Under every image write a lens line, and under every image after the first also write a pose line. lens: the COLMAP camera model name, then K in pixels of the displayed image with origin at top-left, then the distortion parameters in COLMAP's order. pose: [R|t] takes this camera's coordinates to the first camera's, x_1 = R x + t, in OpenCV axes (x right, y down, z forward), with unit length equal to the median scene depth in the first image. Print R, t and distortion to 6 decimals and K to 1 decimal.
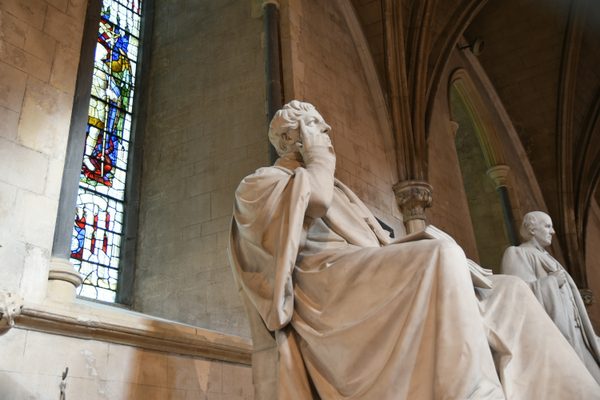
lens RADIAL K [[583.6, 0, 298.0], [0, 583.6, 203.0], [0, 0, 1]] dist [-0.024437, 0.000000]
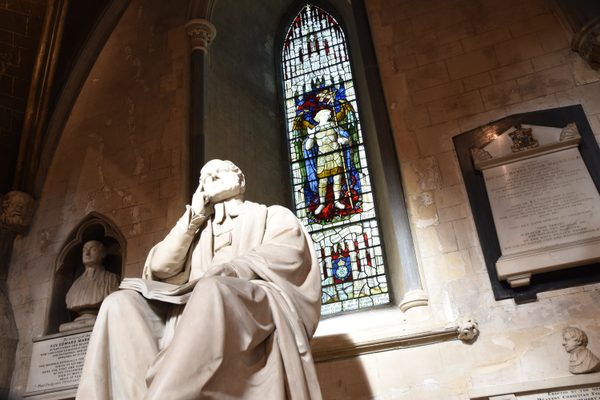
lens RADIAL K [[533.5, 0, 297.7], [0, 533.5, 201.0], [0, 0, 1]] dist [-0.043926, 0.021114]
pose [[0.363879, -0.416418, -0.833180, 0.529899], [0.474136, 0.852748, -0.219127, 0.124511], [0.801740, -0.315305, 0.507735, 0.308573]]
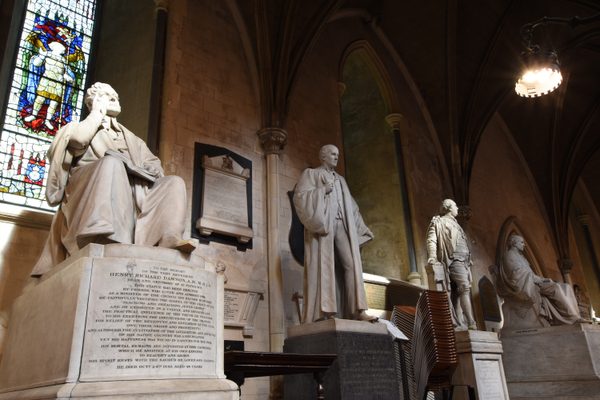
lens RADIAL K [[487.9, 0, 299.8], [0, 487.9, 200.2], [0, 0, 1]] dist [0.000737, 0.025983]
pose [[0.993682, -0.025591, -0.109274, 0.403594], [0.036010, 0.994877, 0.094464, 0.030305], [0.106297, -0.097802, 0.989513, -0.217995]]
